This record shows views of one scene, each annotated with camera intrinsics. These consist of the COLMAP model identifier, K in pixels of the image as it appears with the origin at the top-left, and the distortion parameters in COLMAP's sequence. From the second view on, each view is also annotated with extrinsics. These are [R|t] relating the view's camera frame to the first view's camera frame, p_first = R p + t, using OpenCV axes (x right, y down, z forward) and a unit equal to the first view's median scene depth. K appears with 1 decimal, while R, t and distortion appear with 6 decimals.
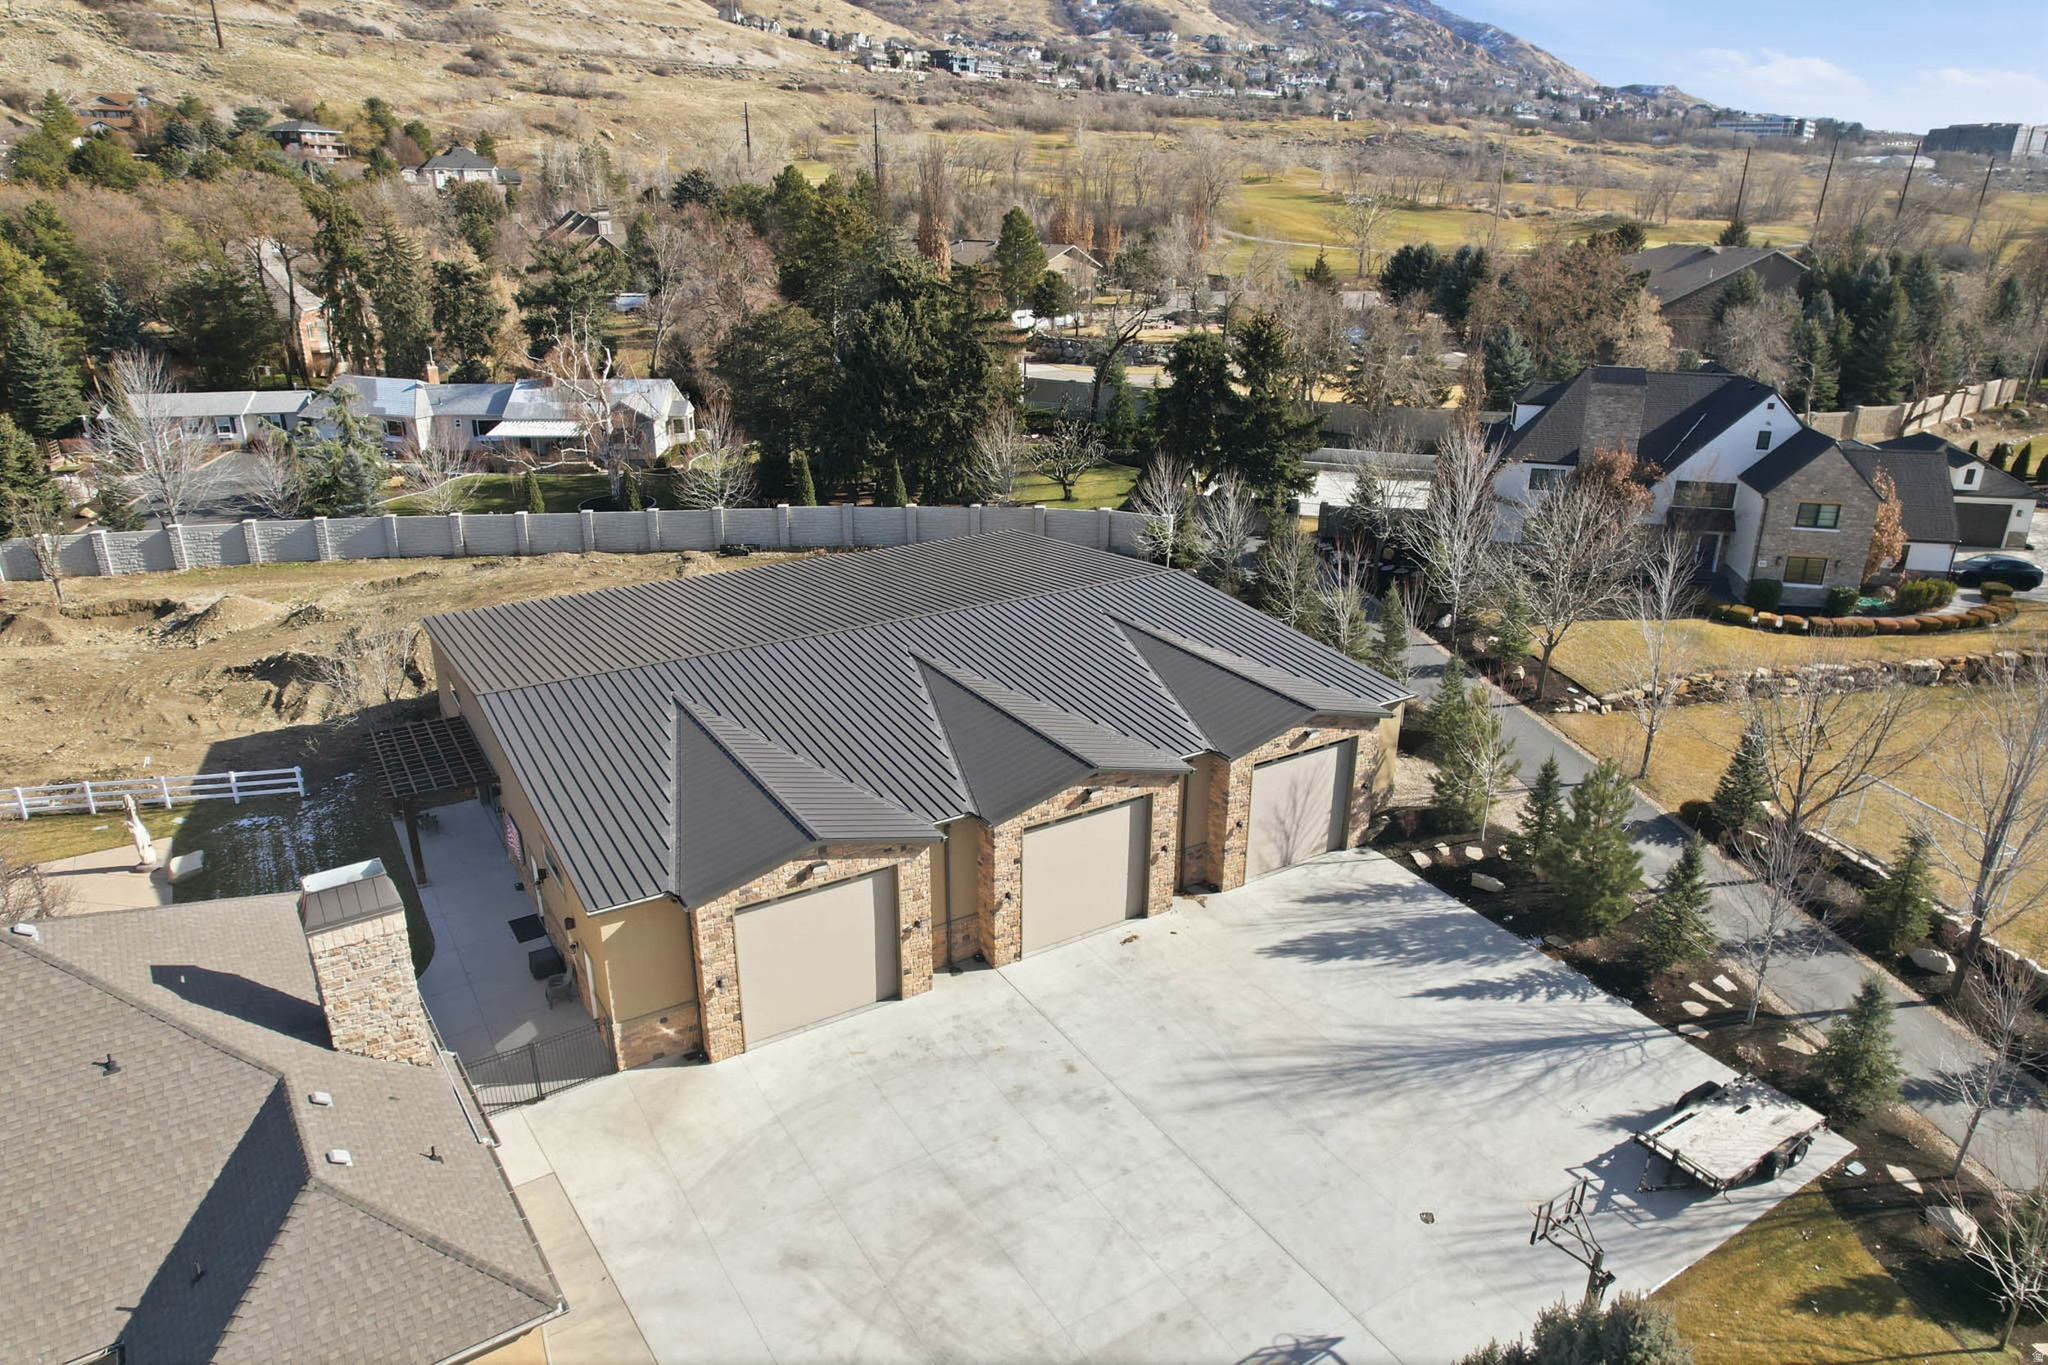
lens RADIAL K [[1318.4, 0, 1020.4], [0, 1318.4, 679.4], [0, 0, 1]] dist [-0.091566, 0.085721]
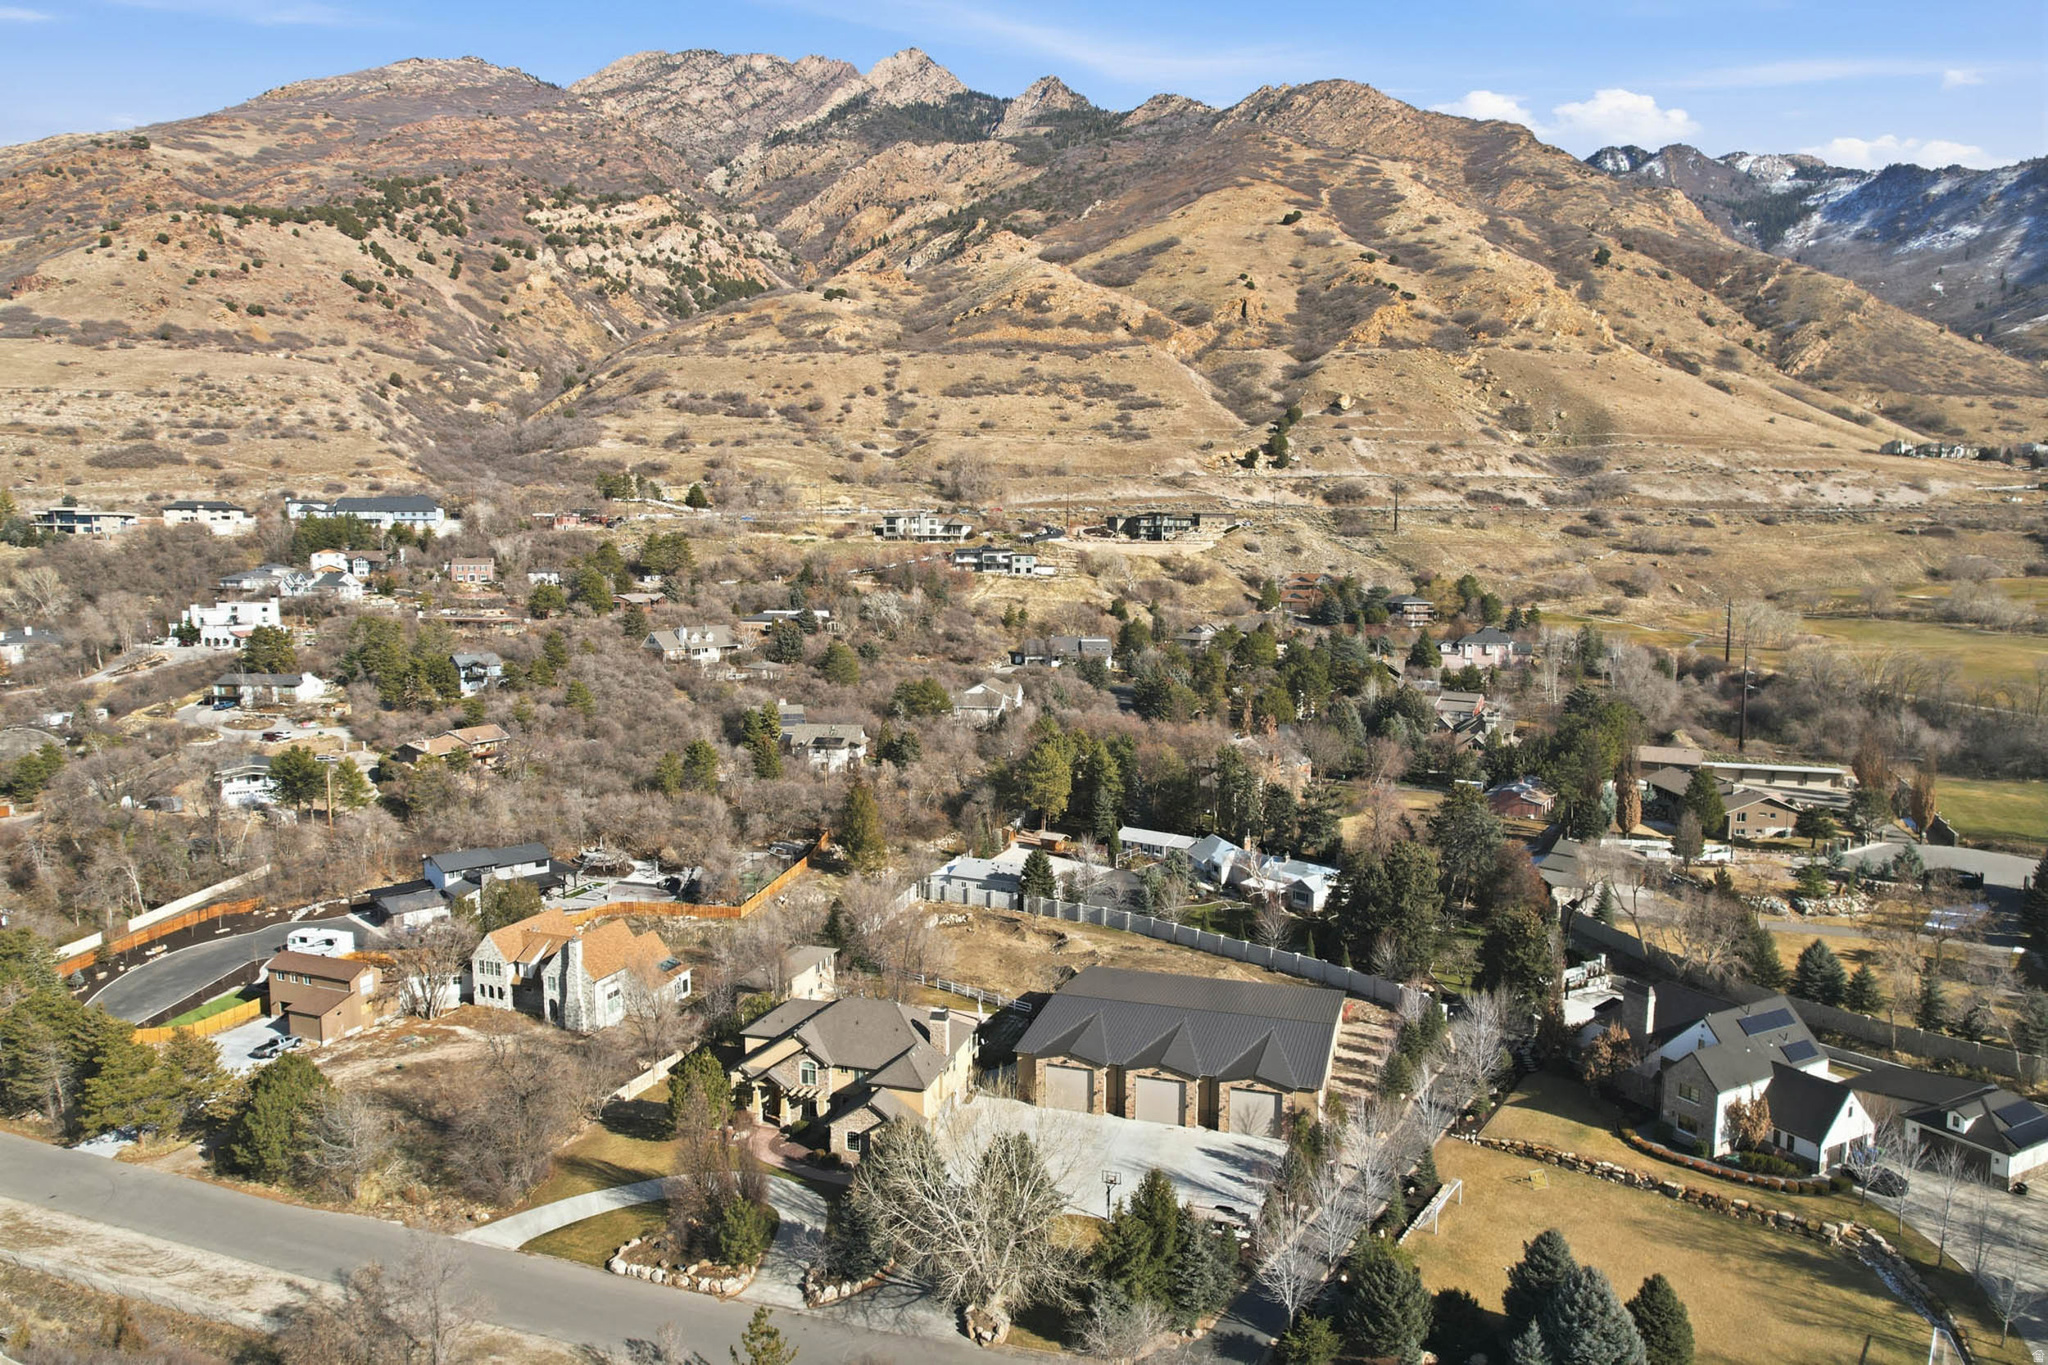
lens RADIAL K [[1314.6, 0, 1020.8], [0, 1314.6, 681.2], [0, 0, 1]] dist [-0.082797, 0.076159]
pose [[0.643782, 0.072873, -0.761731, 0.794649], [-0.269181, 0.953397, -0.136291, -0.107199], [0.716300, 0.292785, 0.633396, -0.548678]]
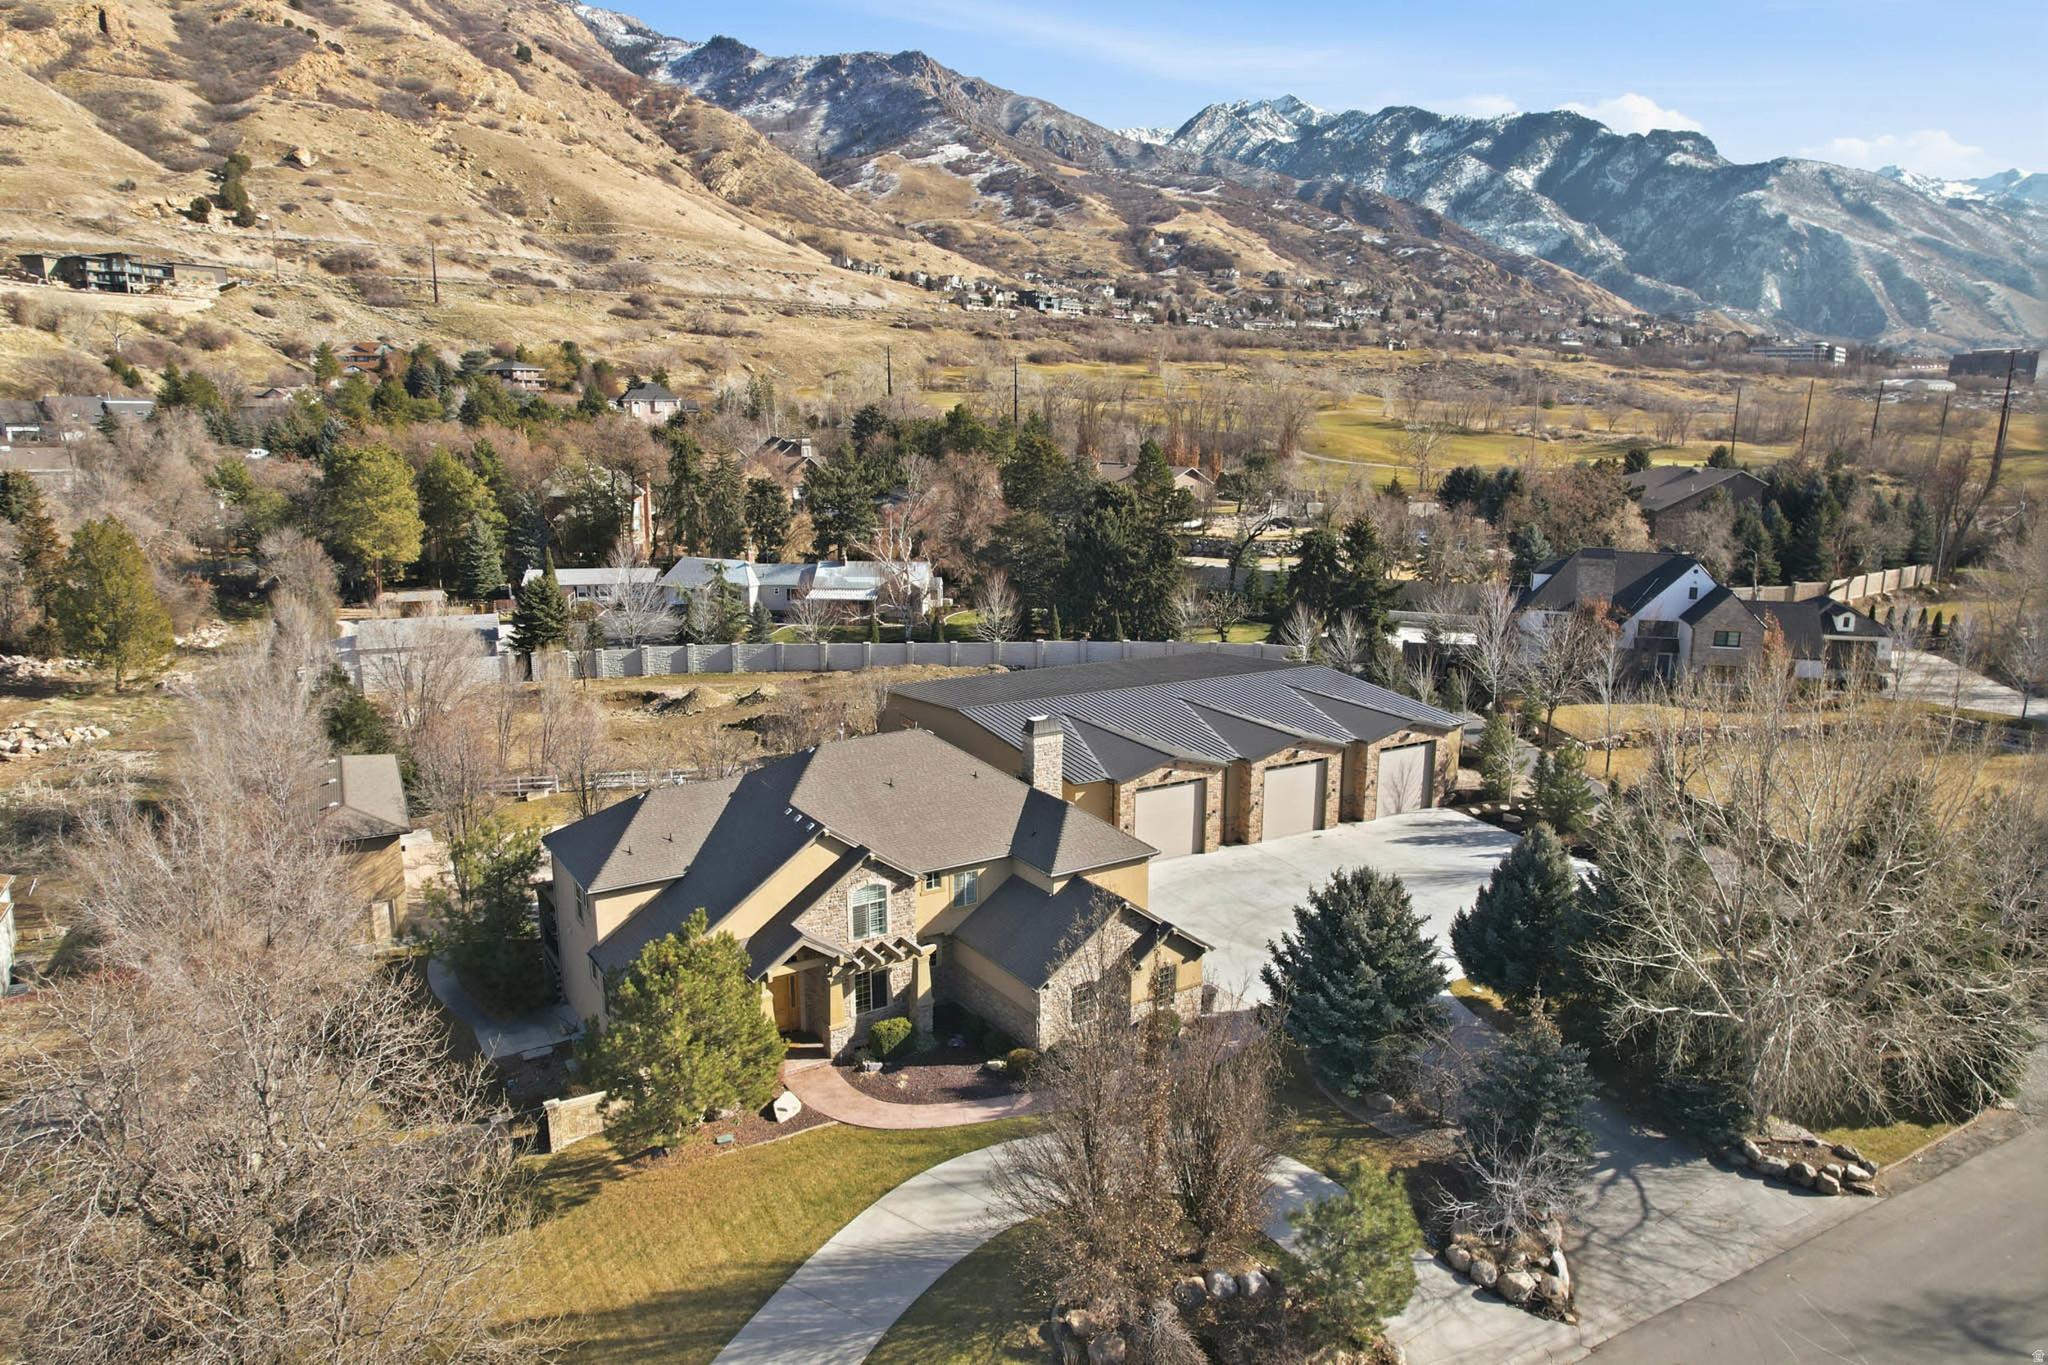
lens RADIAL K [[1314.6, 0, 1020.8], [0, 1314.6, 681.2], [0, 0, 1]] dist [-0.082797, 0.076159]
pose [[0.998873, 0.006700, -0.046977, -0.098069], [-0.013841, 0.988069, -0.153390, 0.105605], [0.045389, 0.153867, 0.987049, -0.346520]]
